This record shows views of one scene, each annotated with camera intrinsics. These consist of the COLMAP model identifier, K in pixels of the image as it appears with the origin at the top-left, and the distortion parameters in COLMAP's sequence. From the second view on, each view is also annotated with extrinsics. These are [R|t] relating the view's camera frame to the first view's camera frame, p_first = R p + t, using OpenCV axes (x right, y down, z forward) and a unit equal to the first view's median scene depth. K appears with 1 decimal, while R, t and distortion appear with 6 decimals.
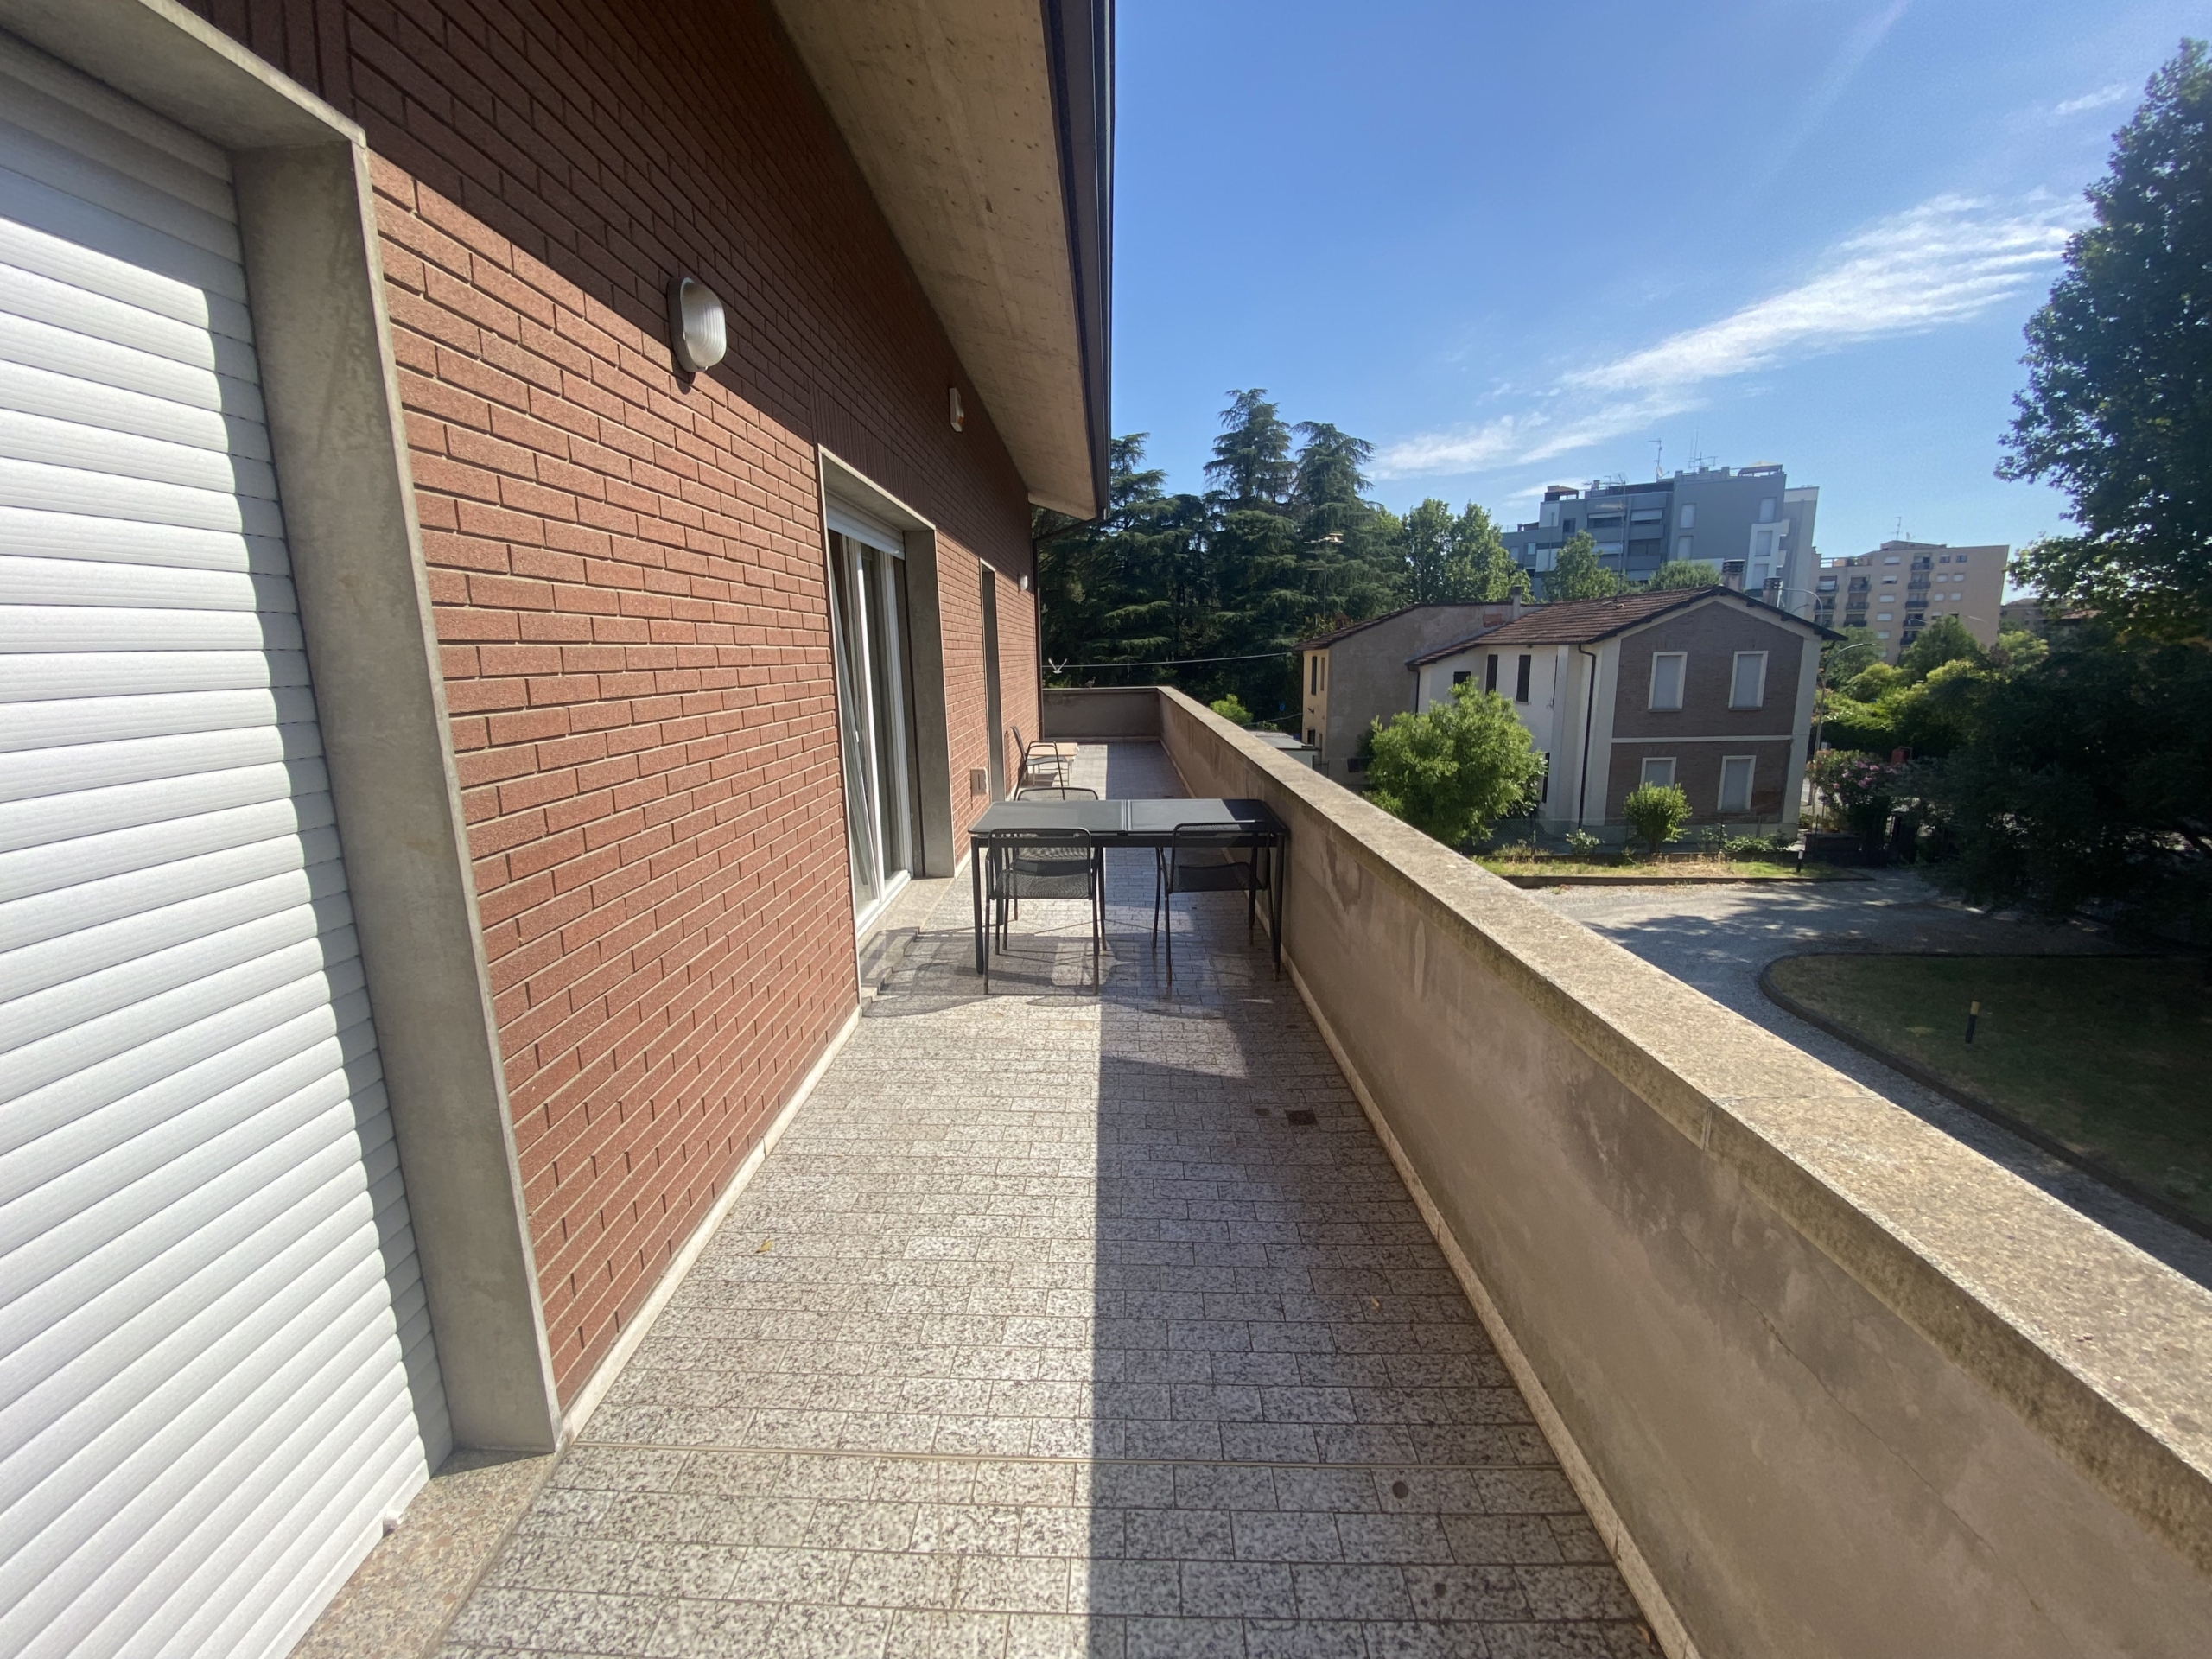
lens RADIAL K [[892.5, 0, 1104.4], [0, 892.5, 826.3], [0, 0, 1]] dist [0.026229, -0.024263]
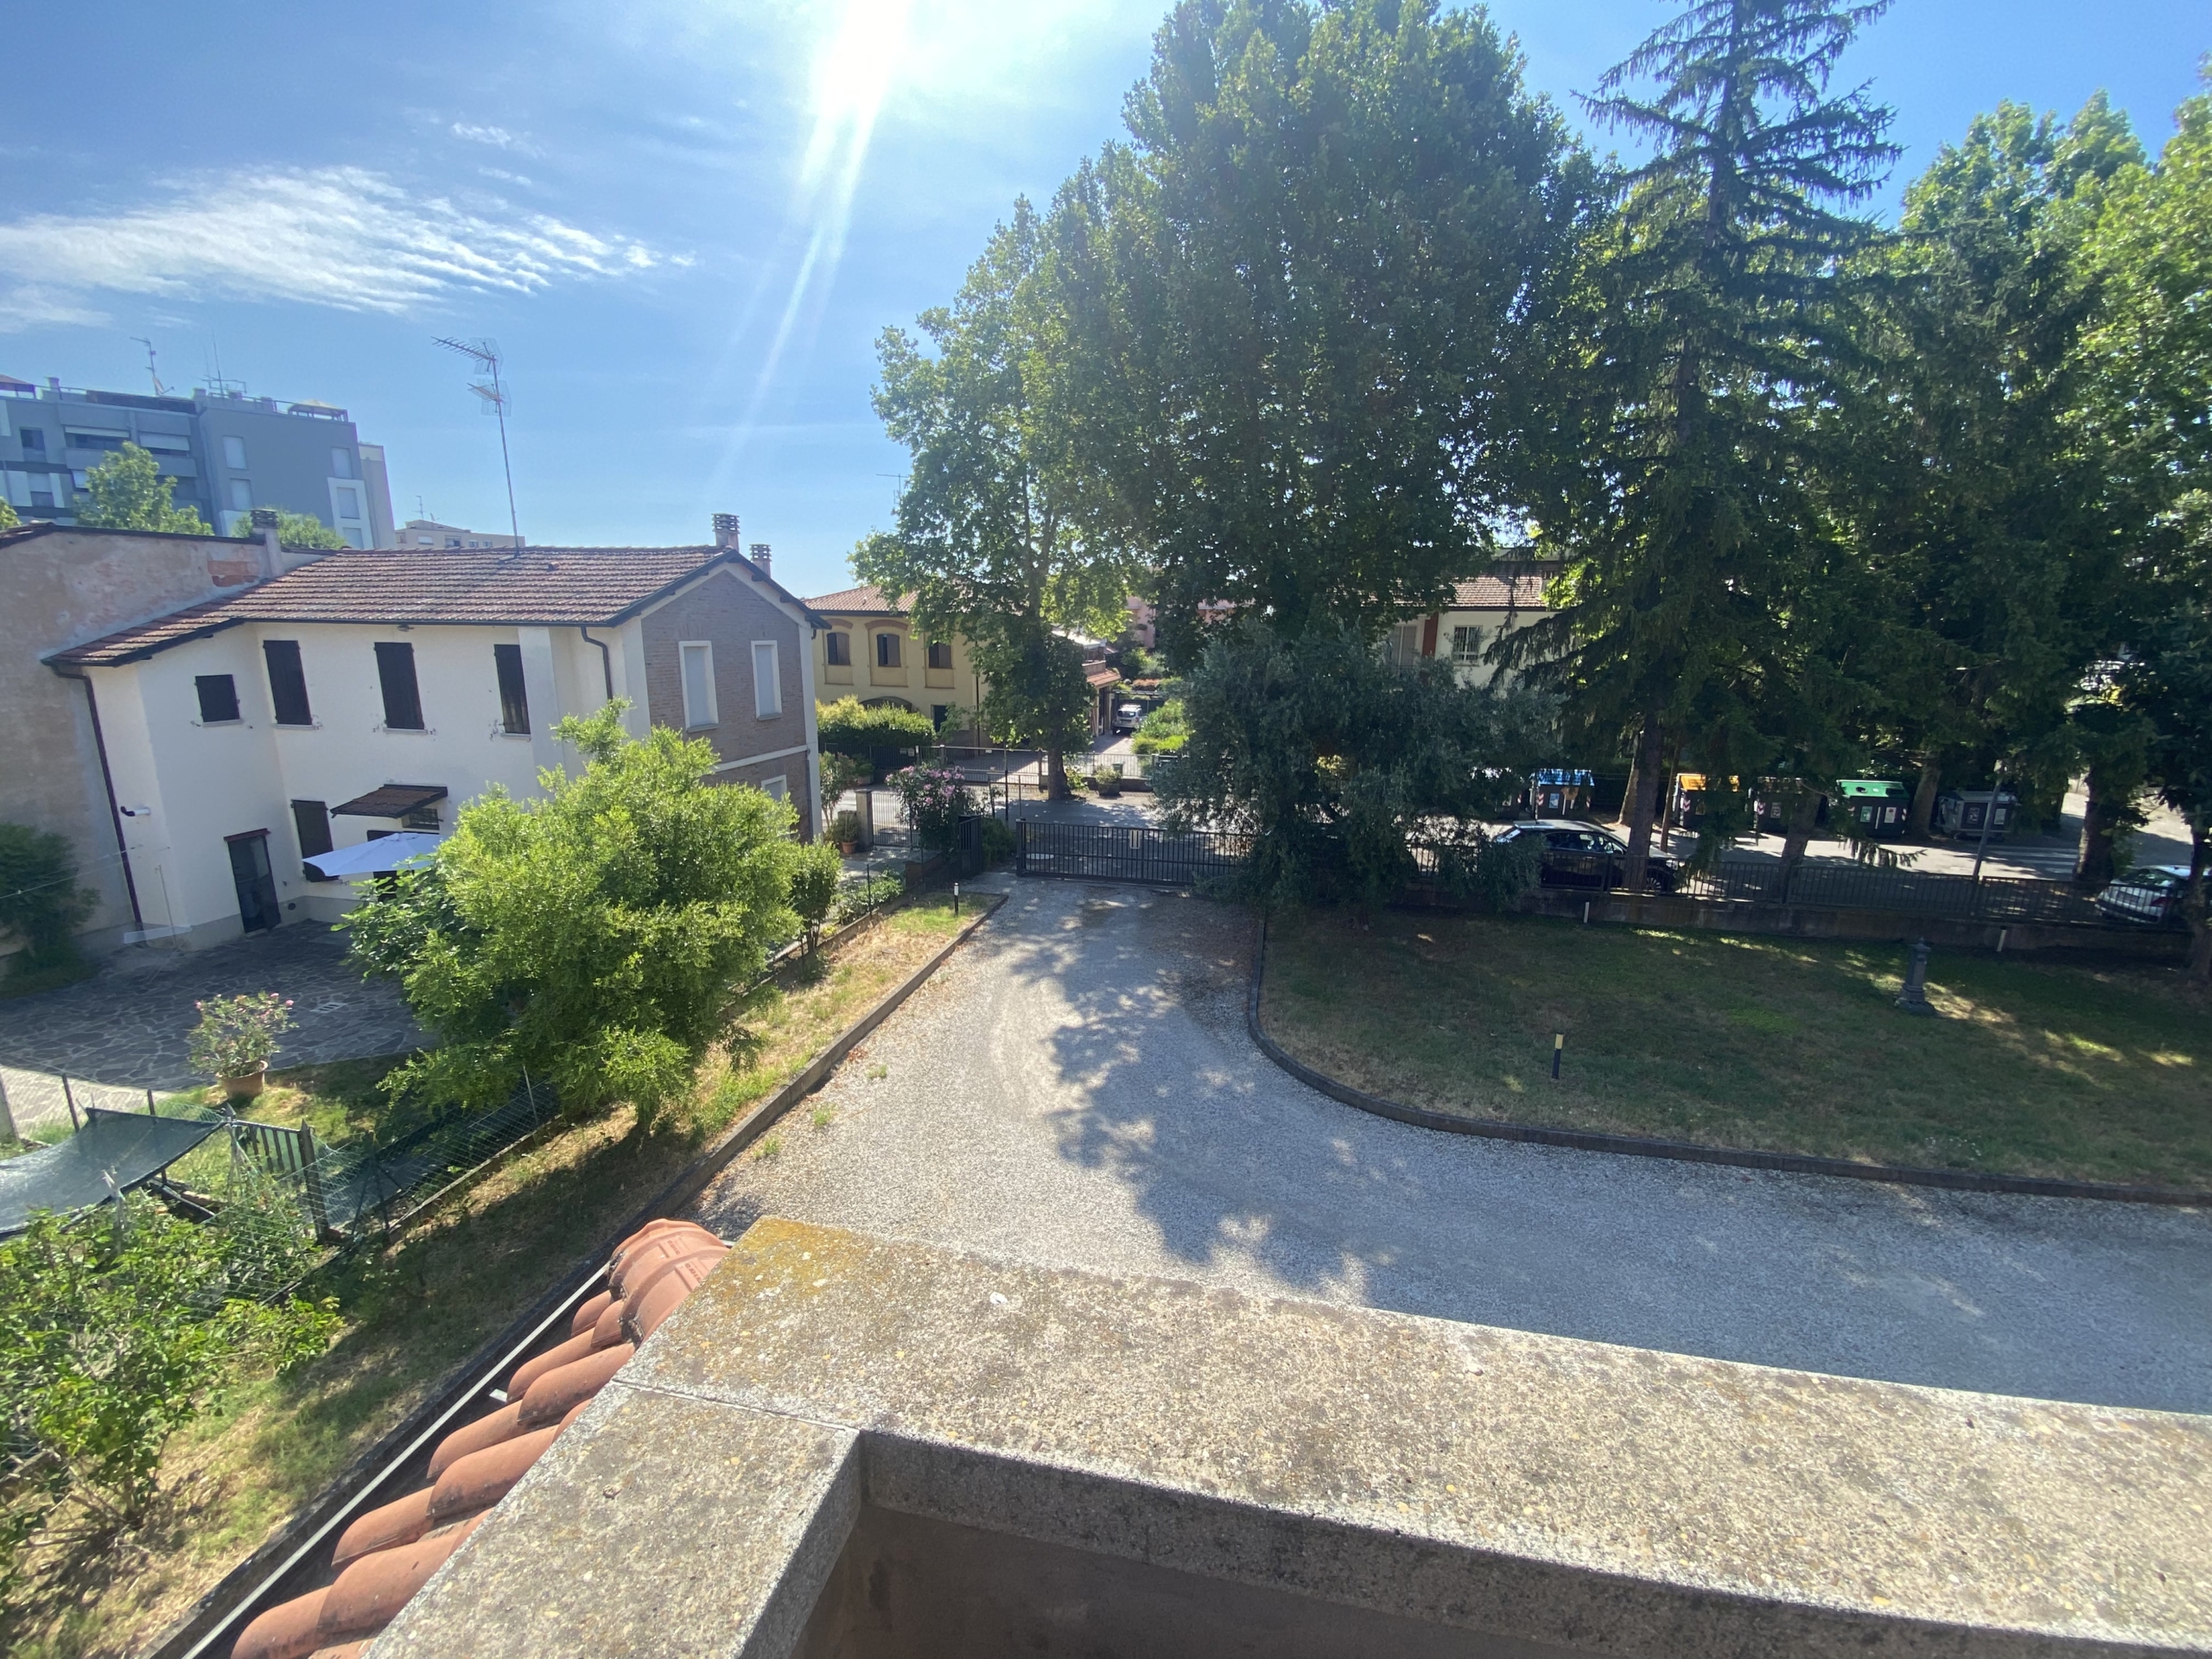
lens RADIAL K [[897.1, 0, 1106.0], [0, 897.1, 829.5], [0, 0, 1]] dist [0.027914, -0.021537]
pose [[0.196702, -0.201222, 0.959593, 0.005504], [0.179369, 0.969582, 0.166548, -0.036504], [-0.963917, 0.139361, 0.226812, 0.181021]]
